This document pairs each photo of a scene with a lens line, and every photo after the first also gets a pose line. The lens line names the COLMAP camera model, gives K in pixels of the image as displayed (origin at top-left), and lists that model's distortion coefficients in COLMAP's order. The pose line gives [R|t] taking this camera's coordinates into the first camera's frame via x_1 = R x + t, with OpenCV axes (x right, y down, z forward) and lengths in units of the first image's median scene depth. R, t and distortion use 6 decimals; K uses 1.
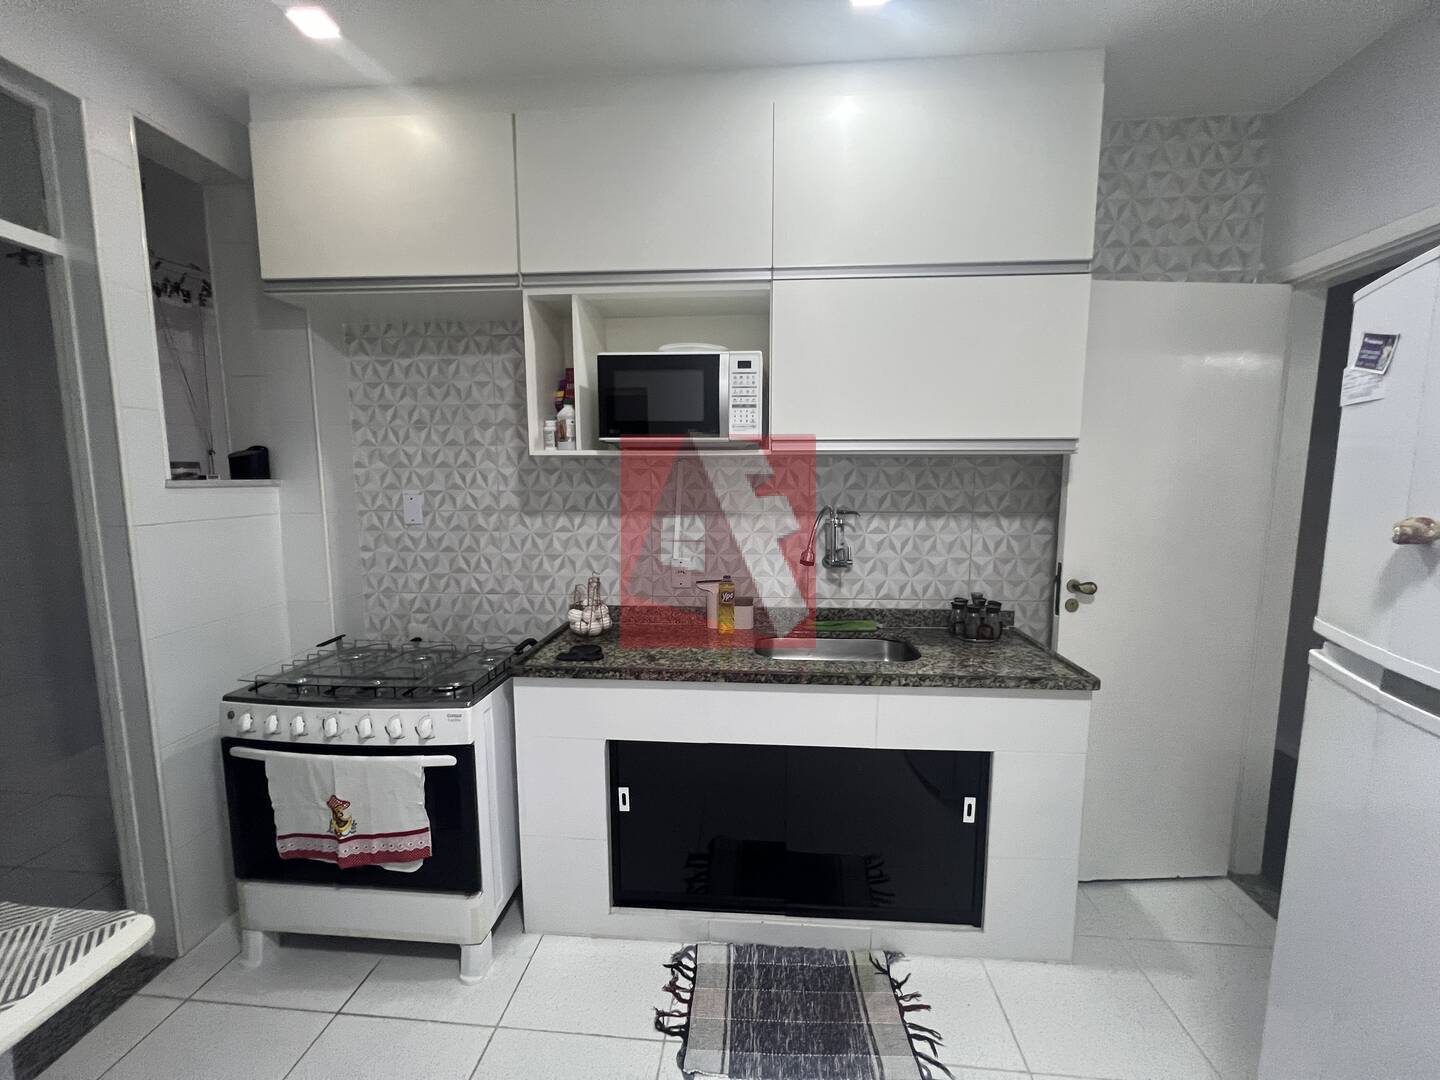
lens RADIAL K [[575.2, 0, 720.1], [0, 575.2, 541.9], [0, 0, 1]] dist [-0.002733, 0.000317]
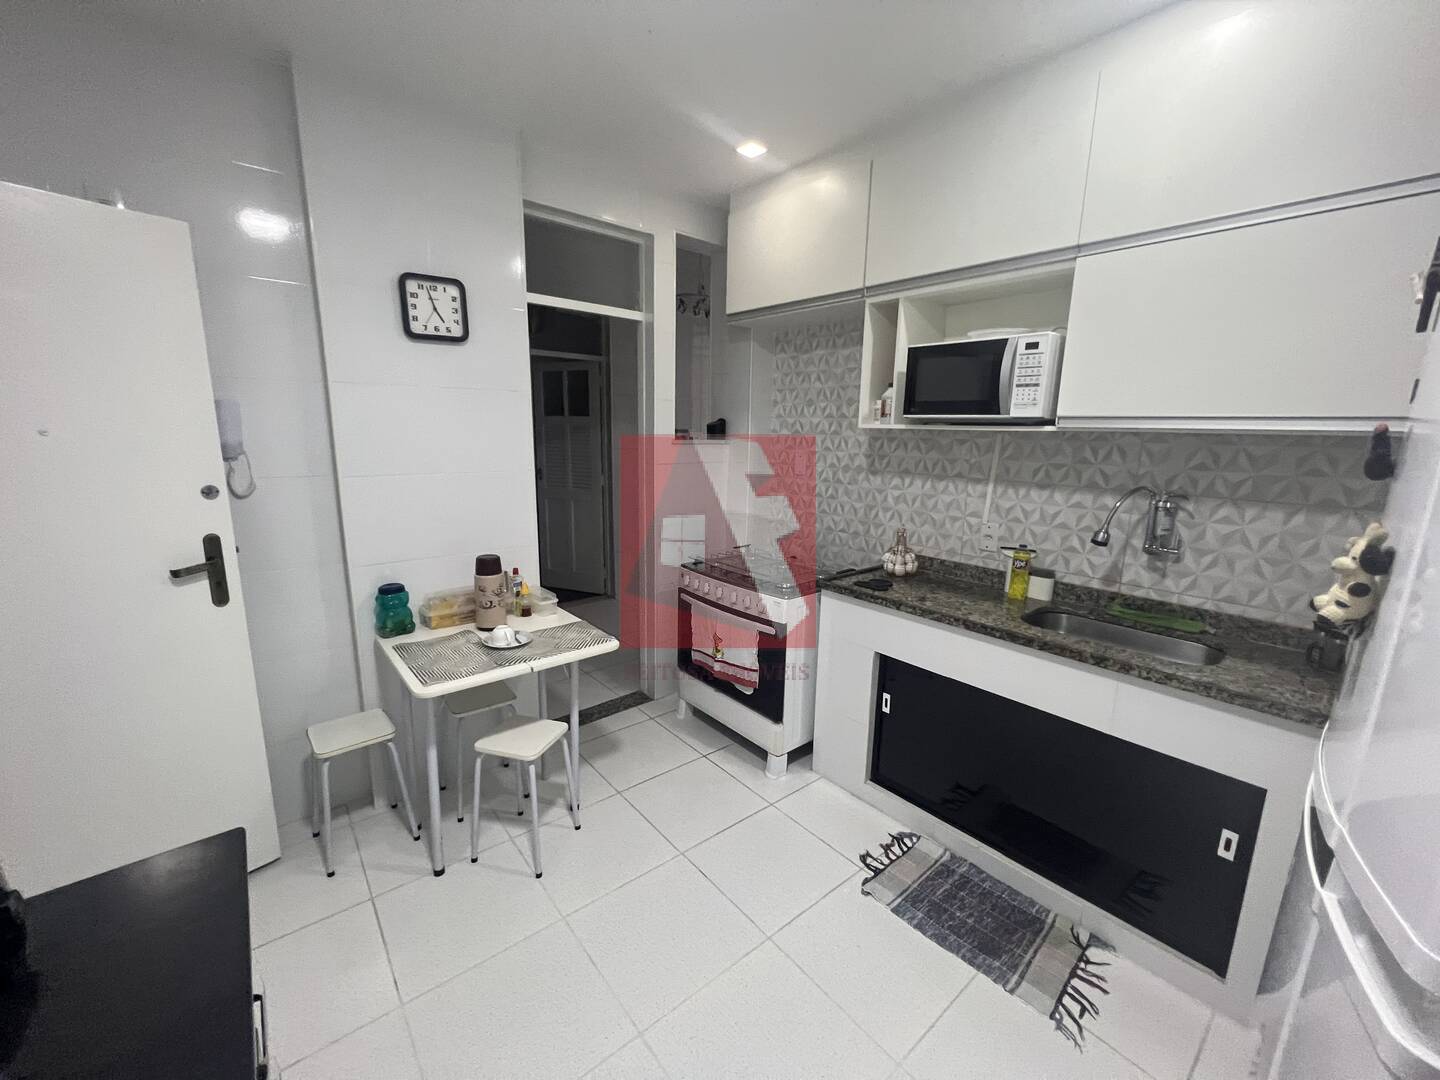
lens RADIAL K [[575.2, 0, 720.5], [0, 575.2, 543.1], [0, 0, 1]] dist [-0.002733, 0.000317]
pose [[0.701137, 0.153263, -0.696360, 0.417013], [-0.100769, 0.988122, 0.116017, -0.012113], [0.705870, -0.011173, 0.708253, -0.158620]]
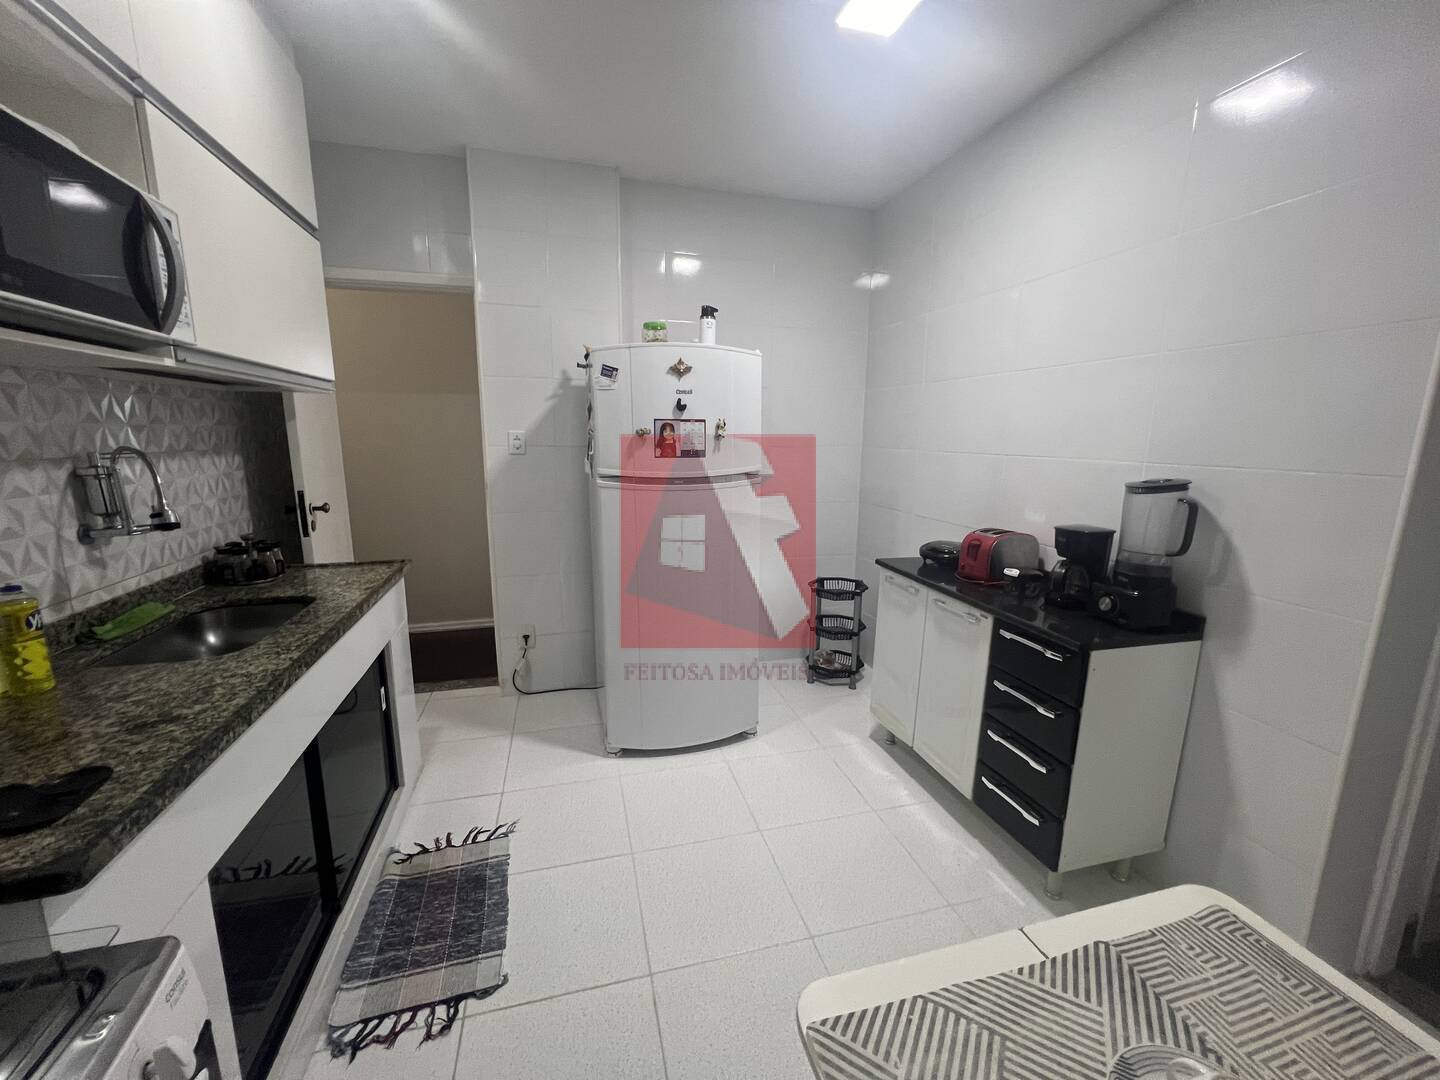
lens RADIAL K [[575.2, 0, 719.9], [0, 575.2, 541.4], [0, 0, 1]] dist [-0.002733, 0.000317]
pose [[-0.342673, -0.176359, 0.922753, -0.806792], [0.099841, 0.969822, 0.222433, -0.038074], [-0.934134, 0.168350, -0.314724, 0.649950]]
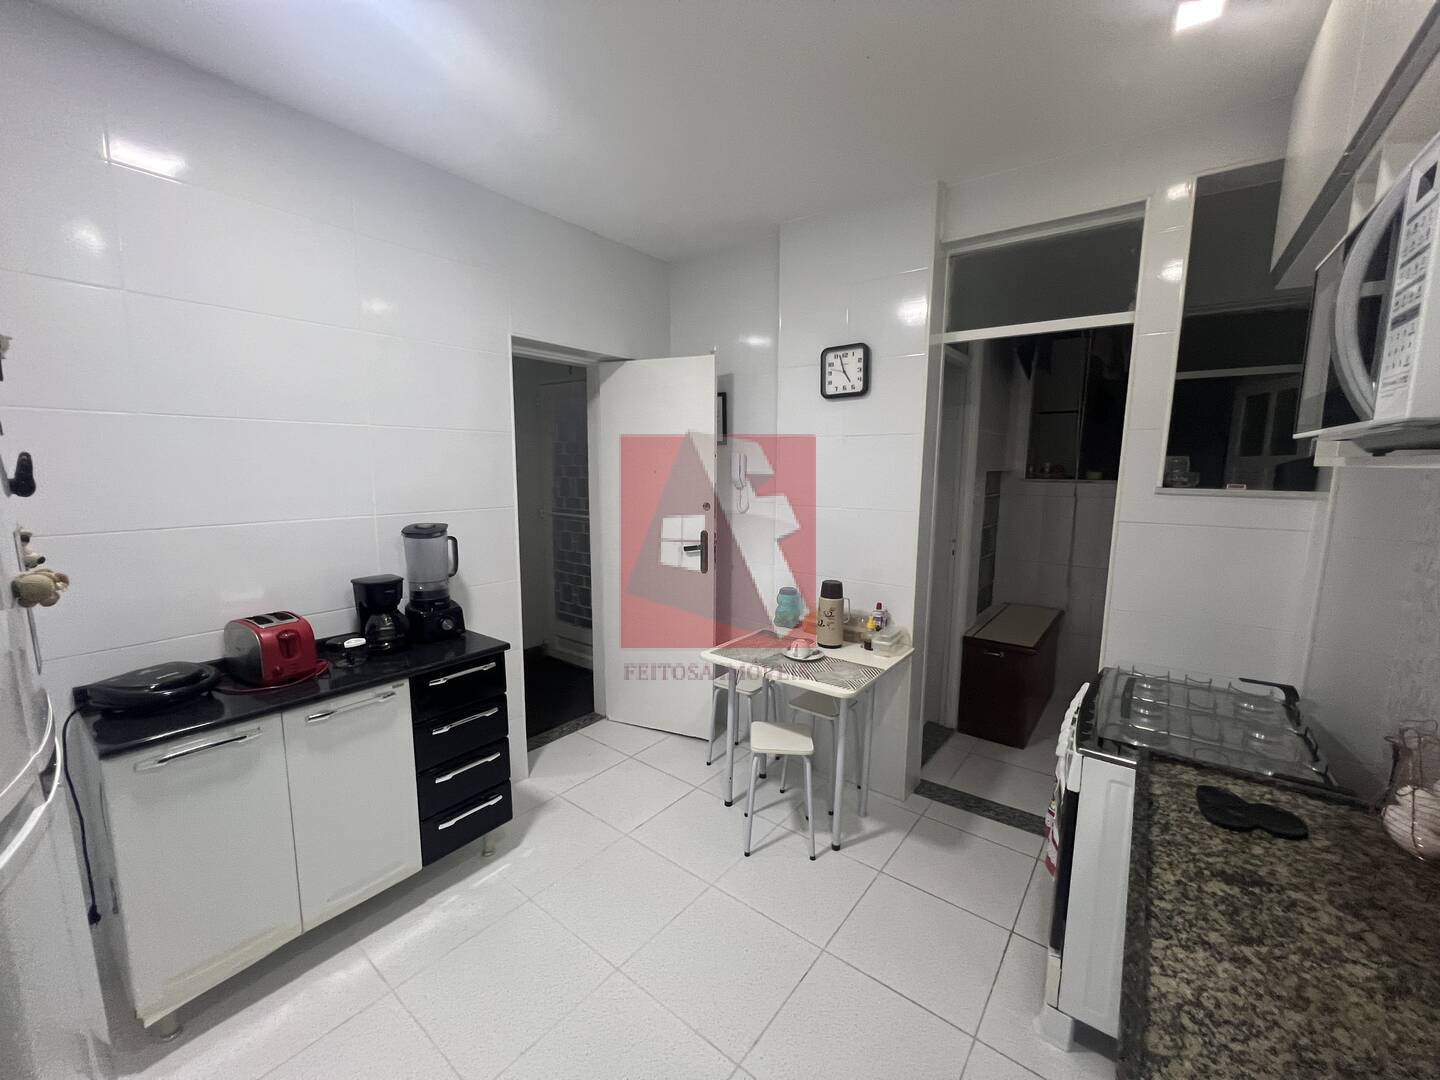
lens RADIAL K [[575.2, 0, 719.7], [0, 575.2, 542.2], [0, 0, 1]] dist [-0.002733, 0.000317]
pose [[-0.542564, 0.111318, -0.832606, 0.510996], [-0.104847, 0.974455, 0.198607, -0.132360], [0.833445, 0.195053, -0.517033, 0.843034]]
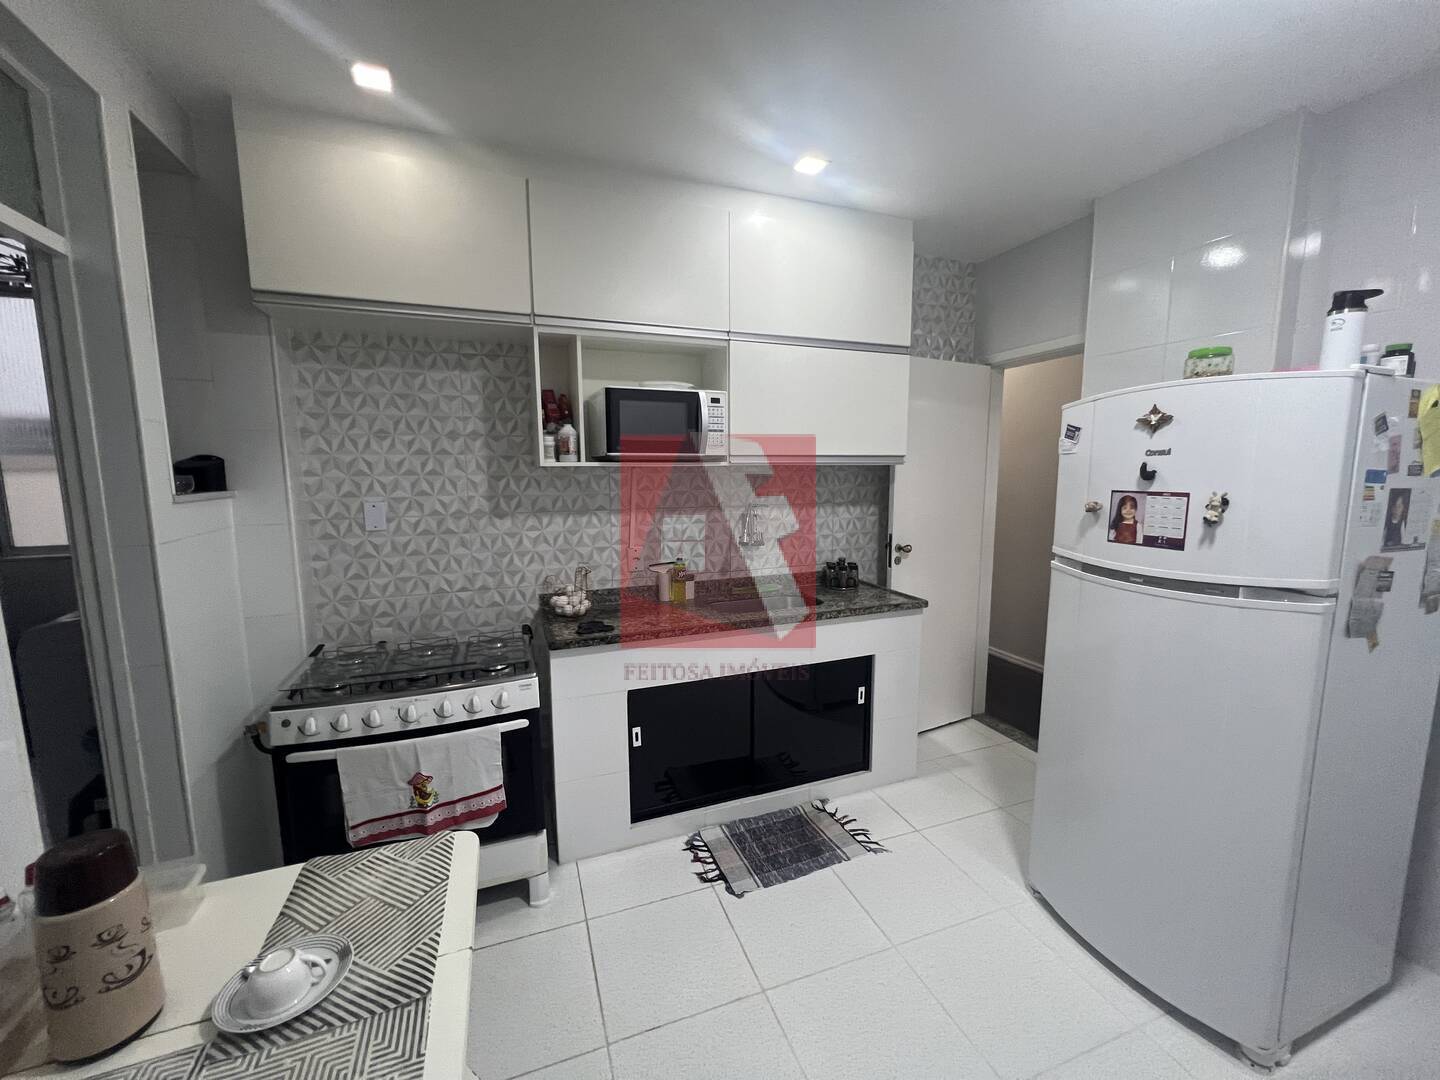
lens RADIAL K [[575.2, 0, 720.4], [0, 575.2, 542.2], [0, 0, 1]] dist [-0.002733, 0.000317]
pose [[0.905141, -0.058907, 0.421010, -0.522422], [0.052979, 0.998263, 0.025775, -0.005723], [-0.421797, -0.001025, 0.906690, -0.238638]]
